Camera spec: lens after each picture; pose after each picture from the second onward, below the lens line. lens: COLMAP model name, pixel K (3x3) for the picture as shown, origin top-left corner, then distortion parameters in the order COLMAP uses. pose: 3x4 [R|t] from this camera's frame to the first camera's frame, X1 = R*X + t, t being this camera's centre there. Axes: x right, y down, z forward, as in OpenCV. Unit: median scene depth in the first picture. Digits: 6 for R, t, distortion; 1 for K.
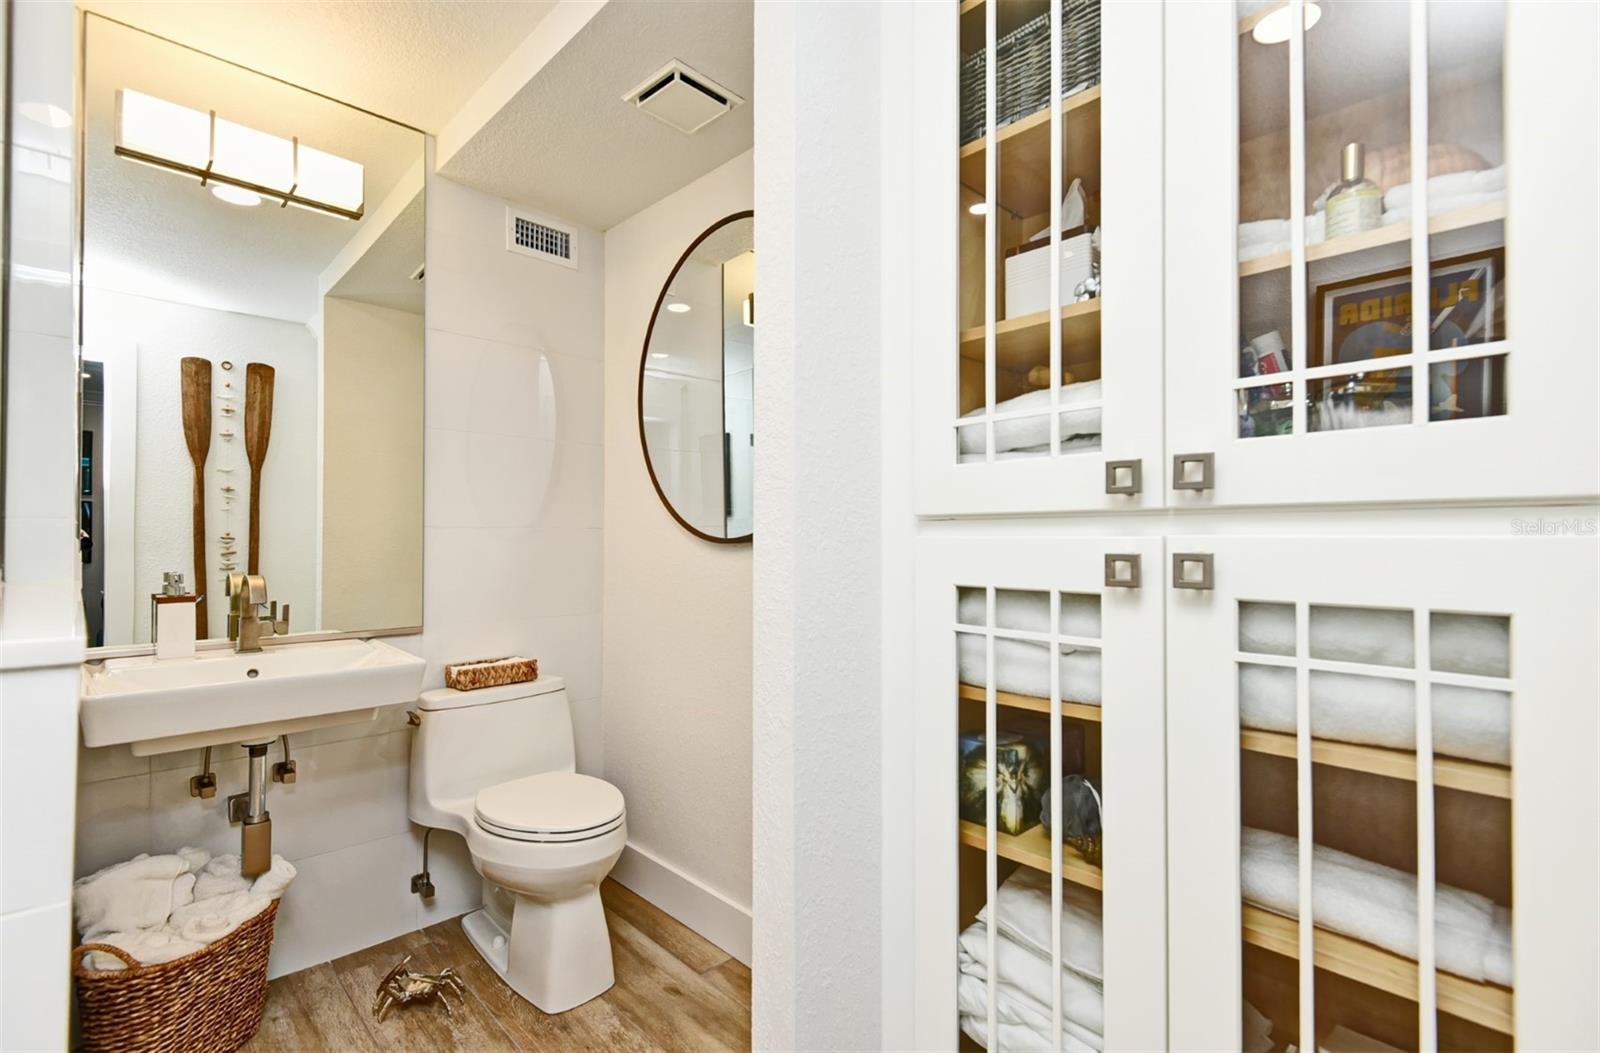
lens RADIAL K [[738.3, 0, 806.6], [0, 738.3, 530.7], [0, 0, 1]] dist [0.017807, -0.011565]
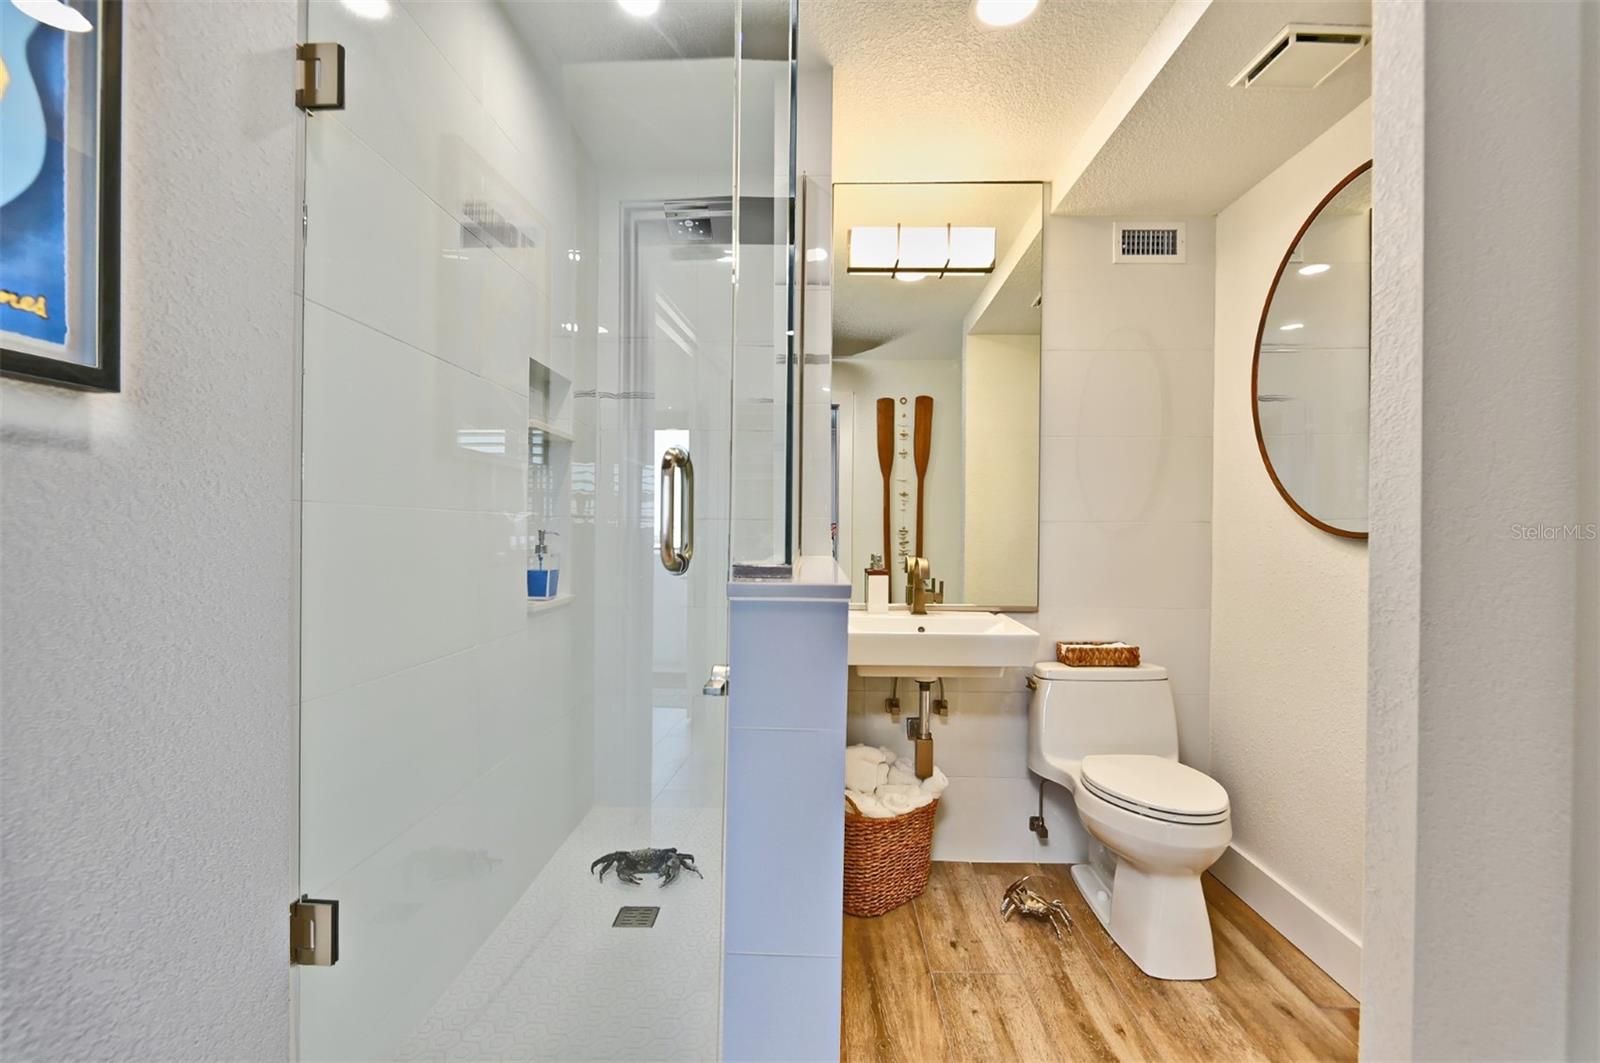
lens RADIAL K [[738.3, 0, 797.4], [0, 738.3, 532.2], [0, 0, 1]] dist [0.017807, -0.011565]
pose [[0.696992, 0.006212, -0.717052, 0.060439], [0.000595, 0.999957, 0.009241, 0.000558], [0.717079, -0.006868, 0.696958, -0.096607]]
